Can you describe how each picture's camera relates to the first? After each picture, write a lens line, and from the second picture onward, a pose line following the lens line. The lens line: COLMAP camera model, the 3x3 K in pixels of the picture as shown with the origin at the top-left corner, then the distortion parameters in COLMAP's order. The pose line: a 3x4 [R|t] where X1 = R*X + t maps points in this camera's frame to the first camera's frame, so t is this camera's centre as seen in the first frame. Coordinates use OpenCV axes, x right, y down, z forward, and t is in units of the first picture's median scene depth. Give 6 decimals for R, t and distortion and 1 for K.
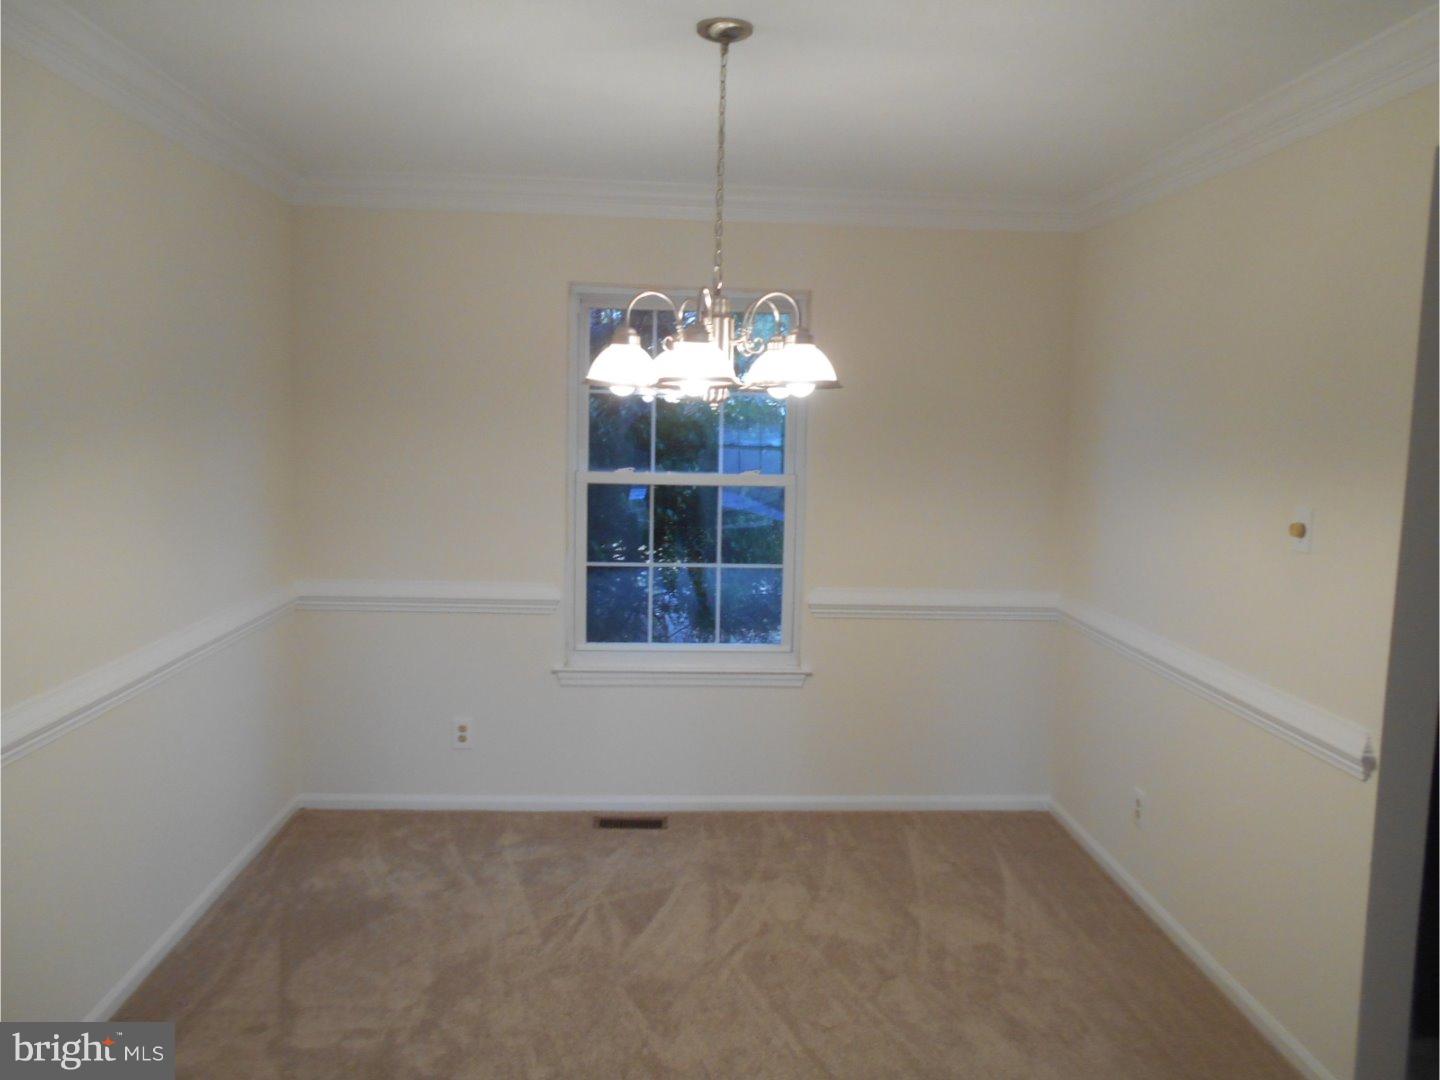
lens RADIAL K [[1137.2, 0, 713.2], [0, 1137.2, 543.7], [0, 0, 1]] dist [-0.011430, 0.008860]
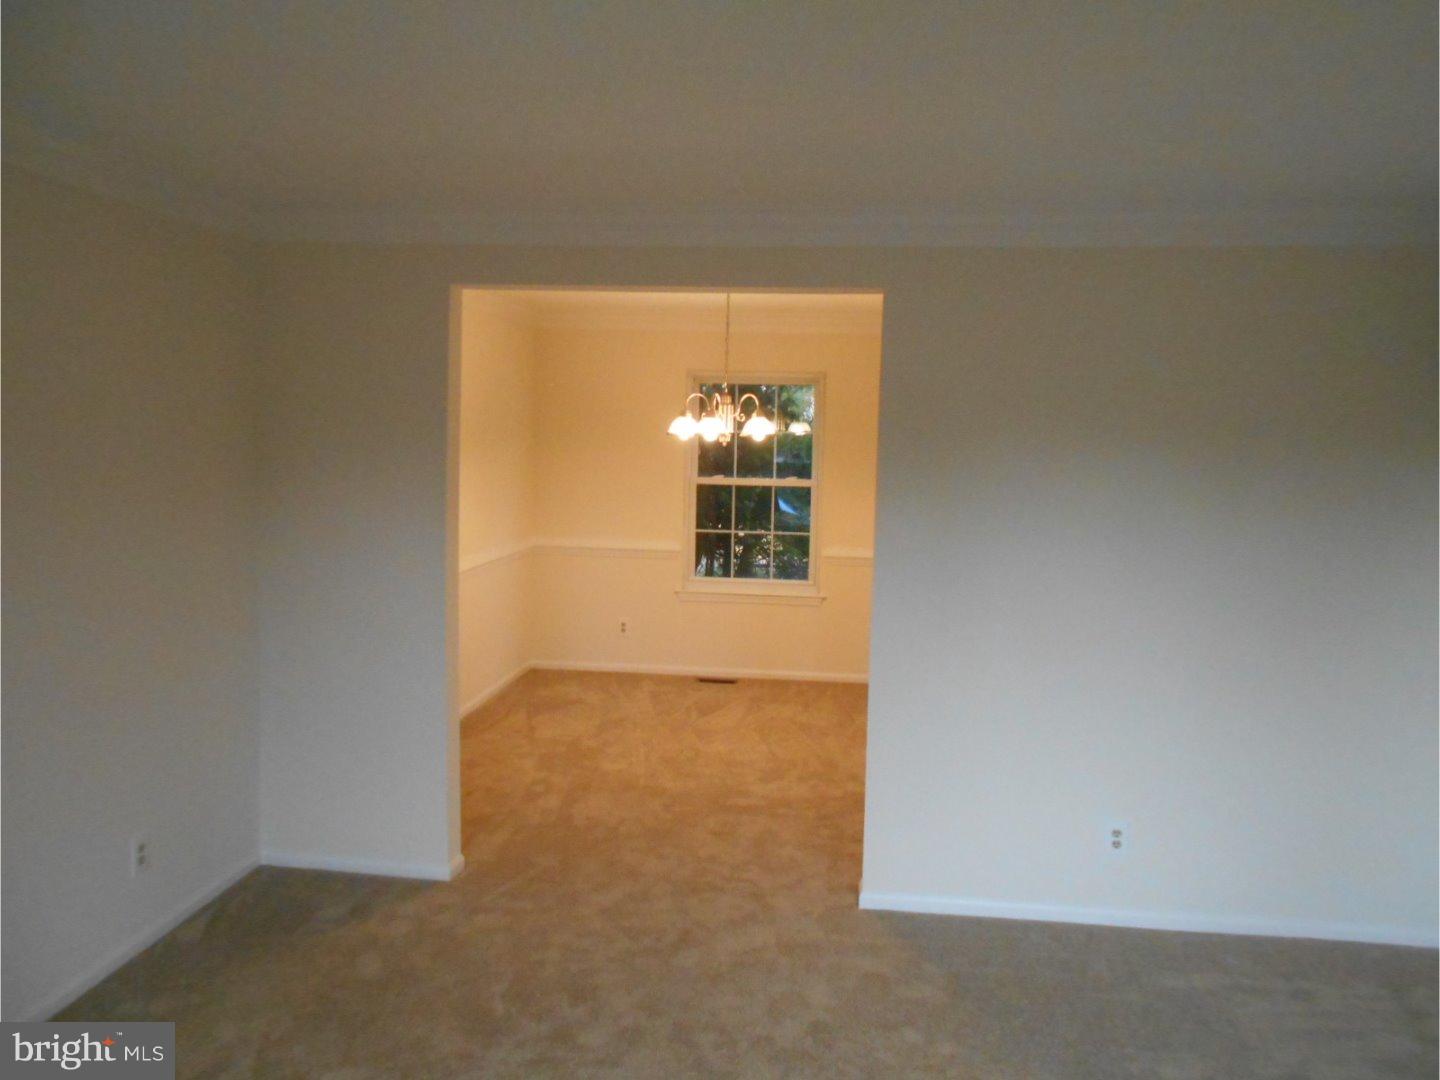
lens RADIAL K [[1137.2, 0, 713.2], [0, 1137.2, 543.7], [0, 0, 1]] dist [-0.011430, 0.008860]
pose [[0.984892, 0.017878, -0.172242, 0.216966], [-0.020617, 0.999688, -0.014125, 0.062947], [0.171936, 0.017463, 0.984953, -0.708505]]
